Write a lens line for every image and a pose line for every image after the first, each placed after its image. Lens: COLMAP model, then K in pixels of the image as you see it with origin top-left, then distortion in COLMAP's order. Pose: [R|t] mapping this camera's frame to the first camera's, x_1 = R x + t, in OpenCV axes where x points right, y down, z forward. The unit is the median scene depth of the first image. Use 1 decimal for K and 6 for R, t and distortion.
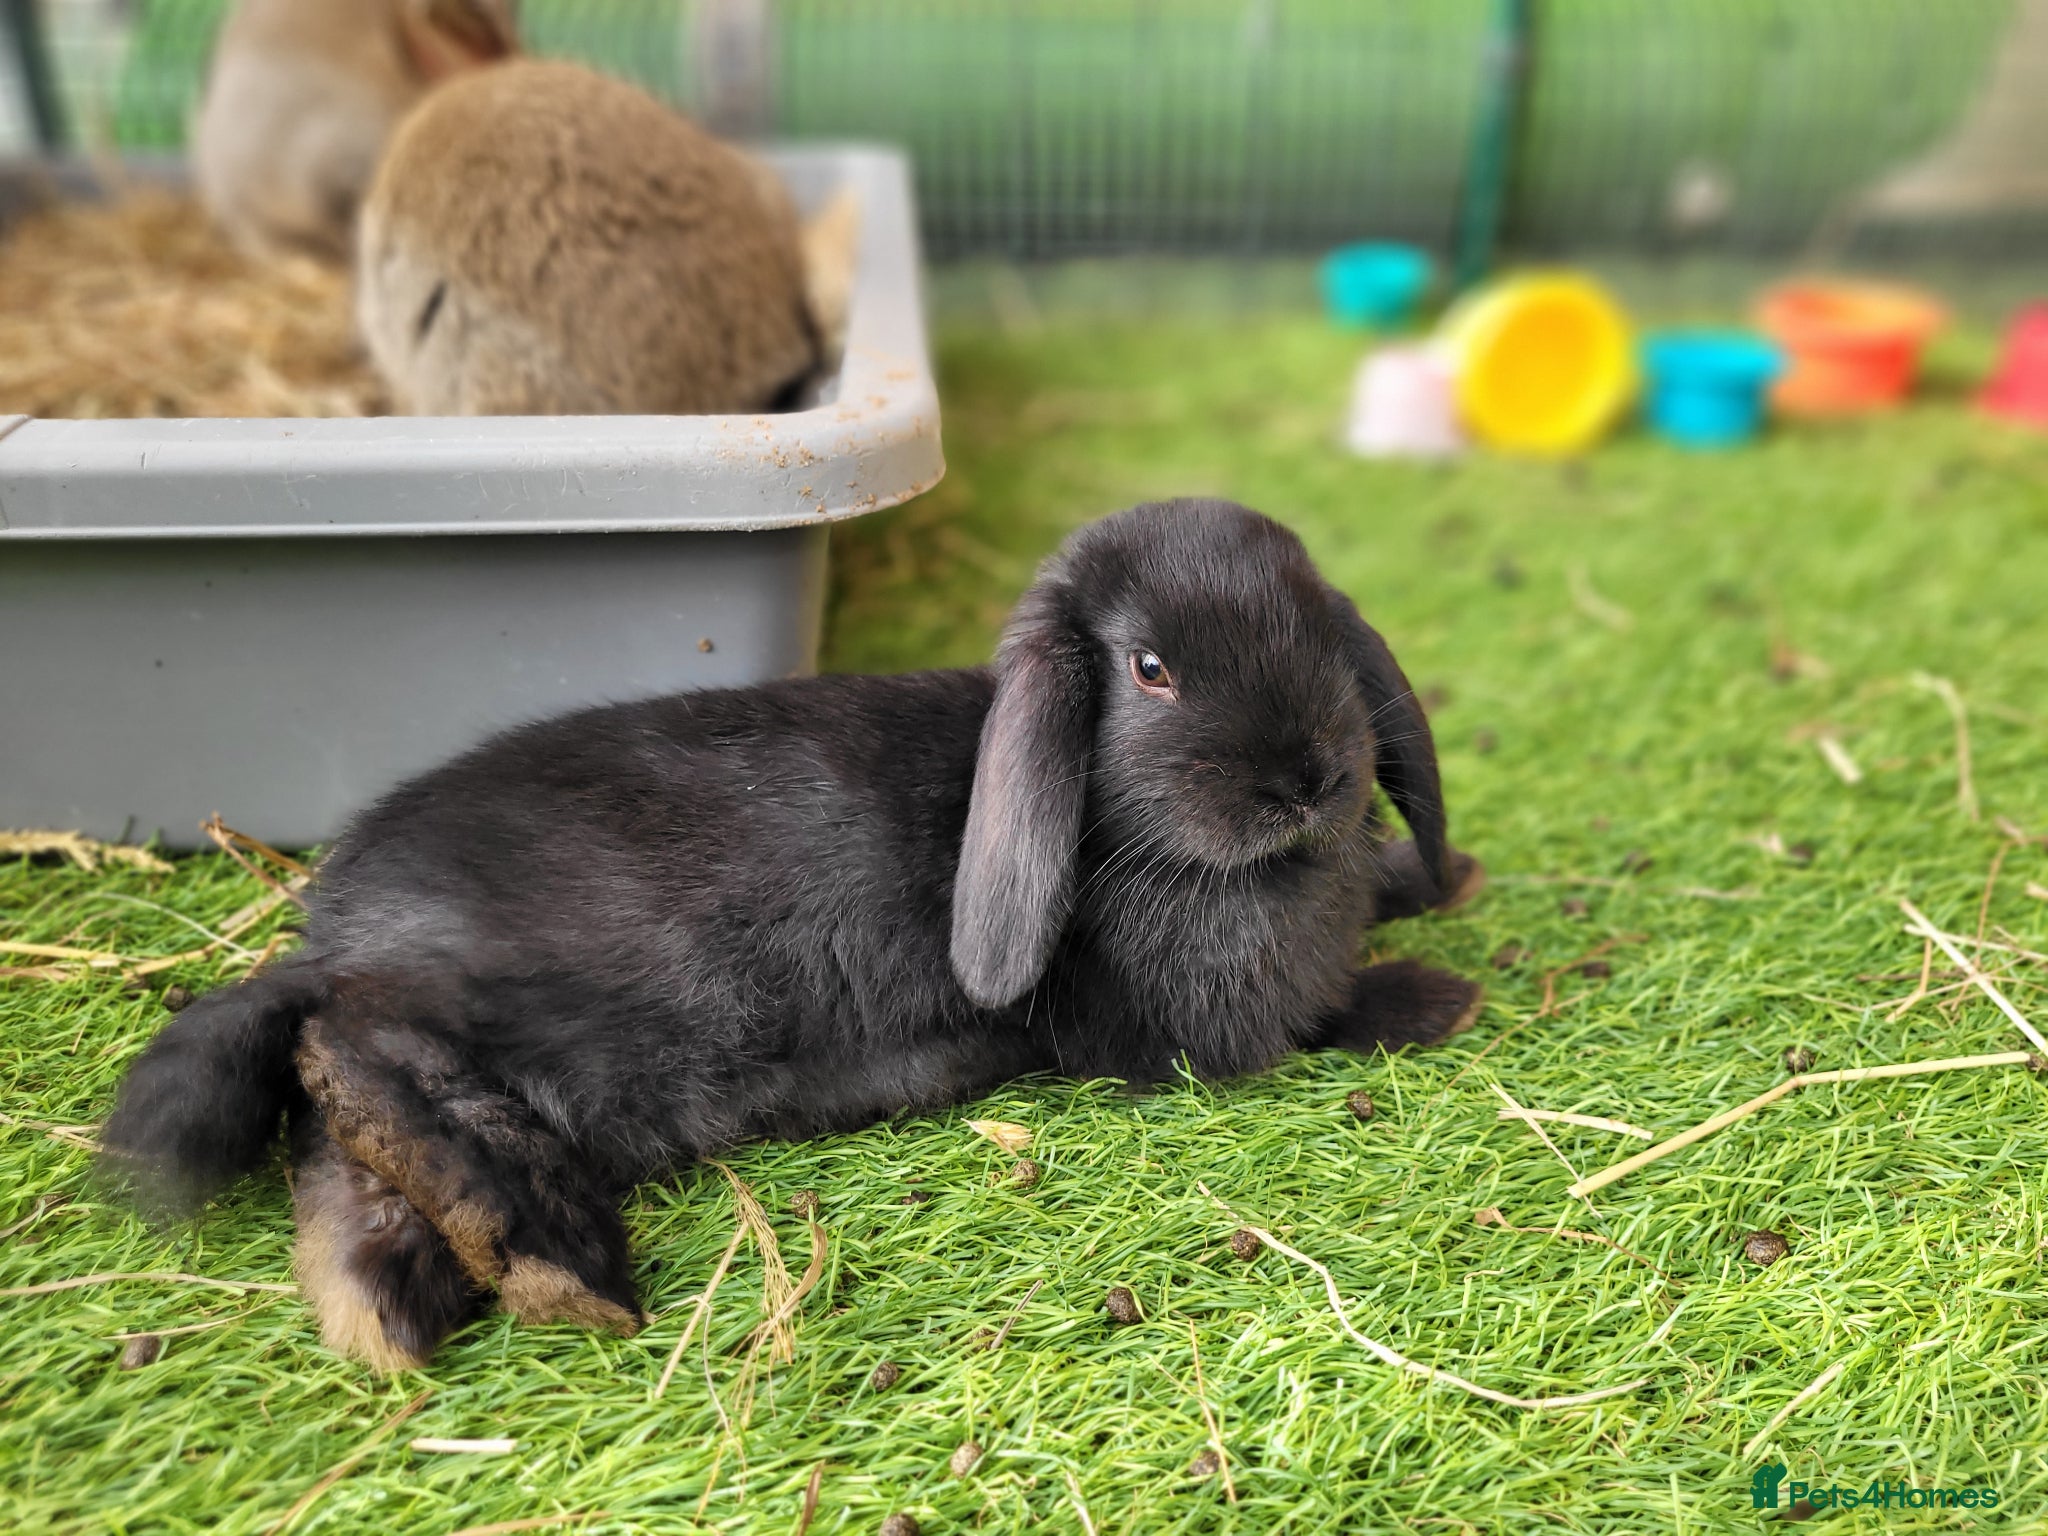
lens RADIAL K [[1610.3, 0, 1024.0], [0, 1610.3, 768.0], [0, 0, 1]] dist [0.002615, -0.010533]
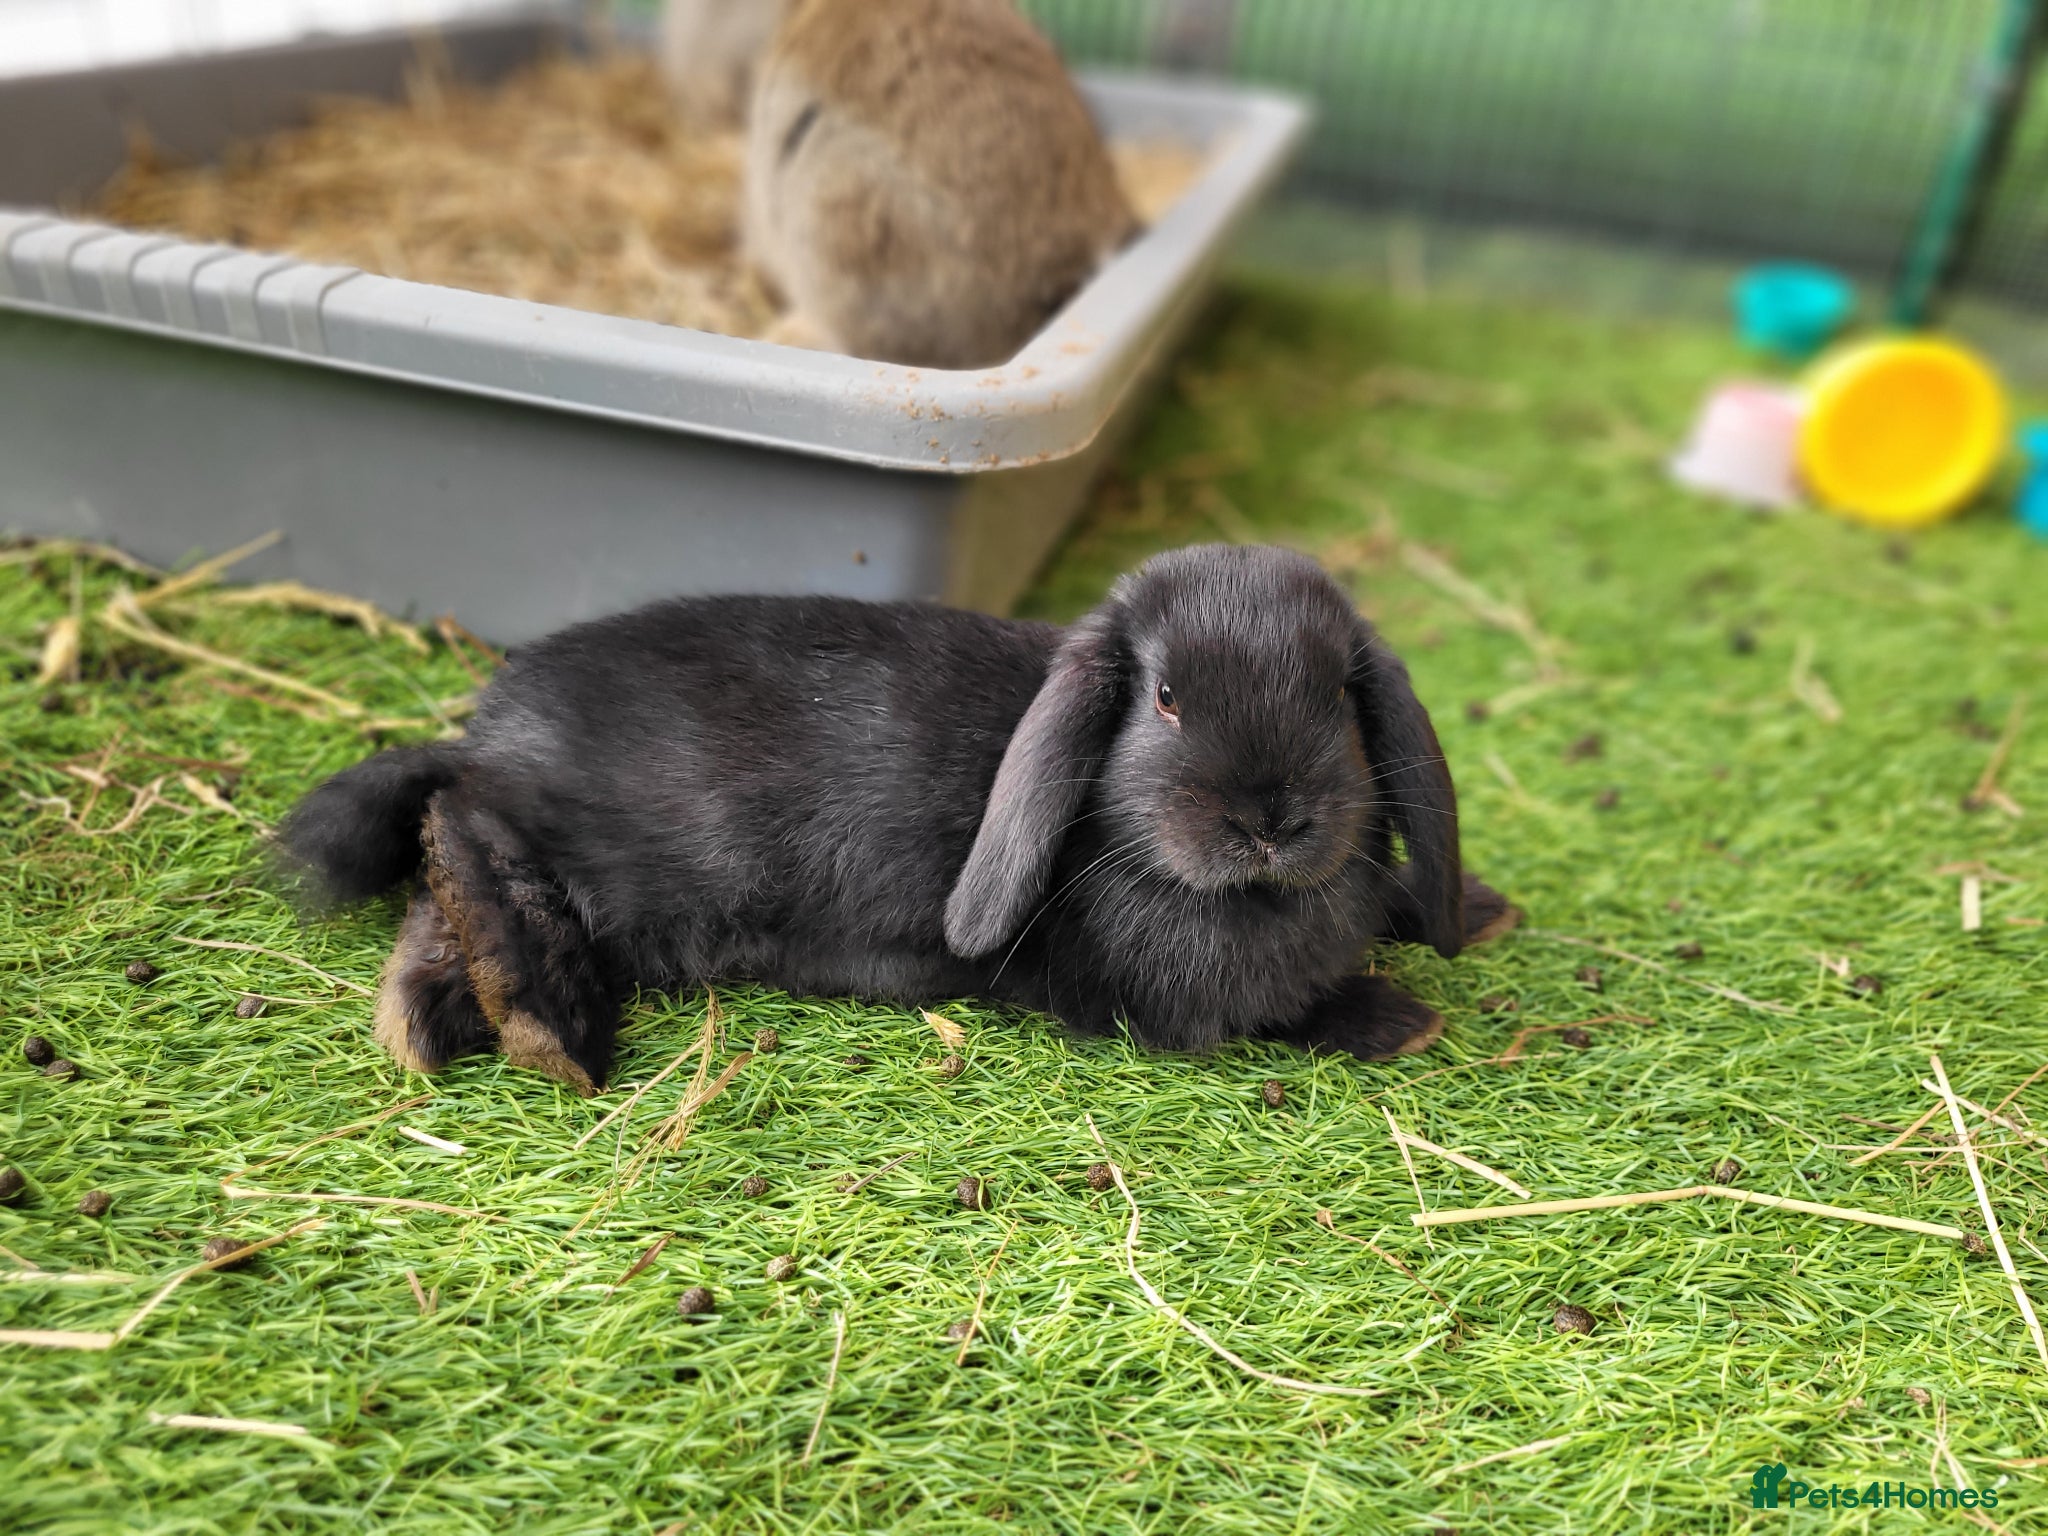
lens RADIAL K [[1610.3, 0, 1024.0], [0, 1610.3, 768.0], [0, 0, 1]] dist [0.002615, -0.010533]
pose [[0.944201, 0.227410, -0.238264, 0.273711], [-0.214240, 0.973488, 0.080145, -0.059105], [0.250172, -0.024628, 0.967888, -0.096226]]
